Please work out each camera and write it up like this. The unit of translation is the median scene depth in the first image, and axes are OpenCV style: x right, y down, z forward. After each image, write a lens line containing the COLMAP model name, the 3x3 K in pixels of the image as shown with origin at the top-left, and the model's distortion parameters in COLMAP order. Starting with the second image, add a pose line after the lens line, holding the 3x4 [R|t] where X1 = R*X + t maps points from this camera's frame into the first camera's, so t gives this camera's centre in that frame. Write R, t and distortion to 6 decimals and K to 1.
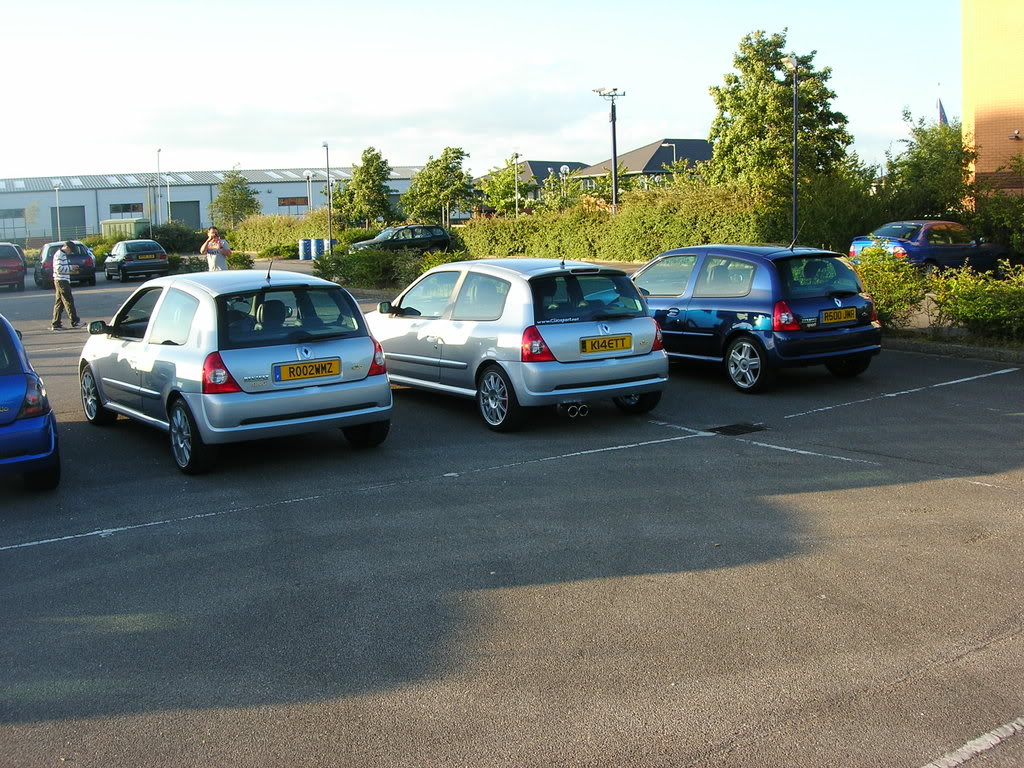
lens RADIAL K [[1133.1, 0, 496.9], [0, 1133.1, 388.1], [0, 0, 1]] dist [-0.198649, 0.066042]
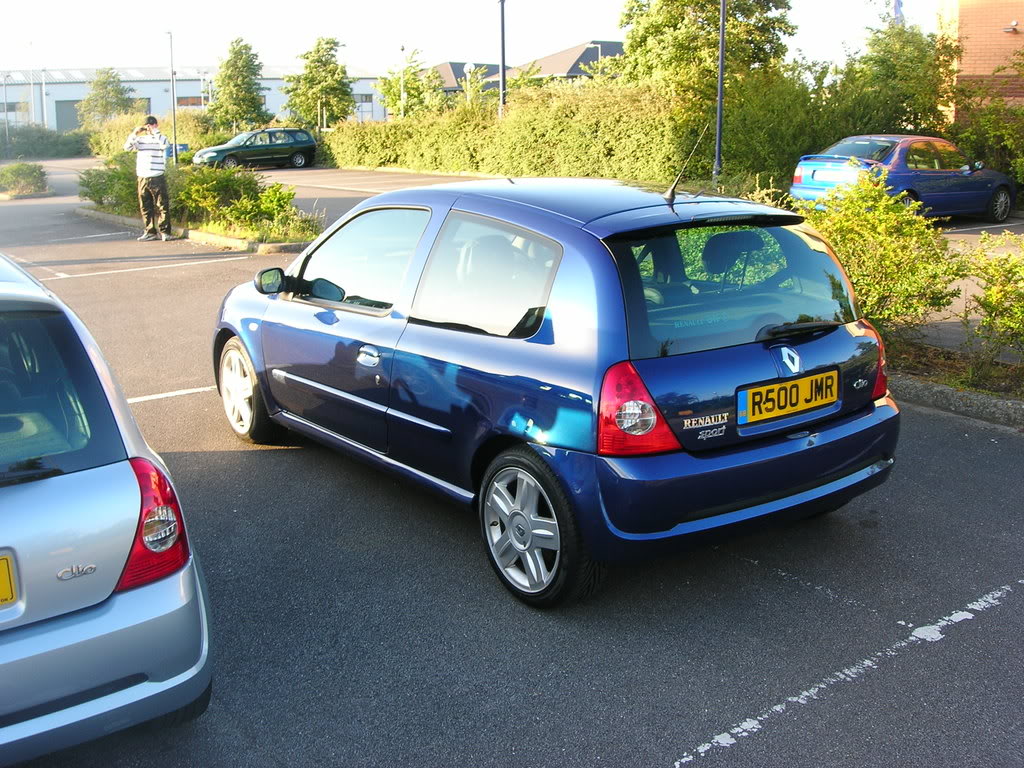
lens RADIAL K [[1133.1, 0, 496.9], [0, 1133.1, 388.1], [0, 0, 1]] dist [-0.198649, 0.066042]
pose [[0.998049, 0.009154, 0.061757, 0.059021], [-0.014214, 0.996531, 0.081998, -0.029521], [-0.060793, -0.082716, 0.994717, 0.200737]]
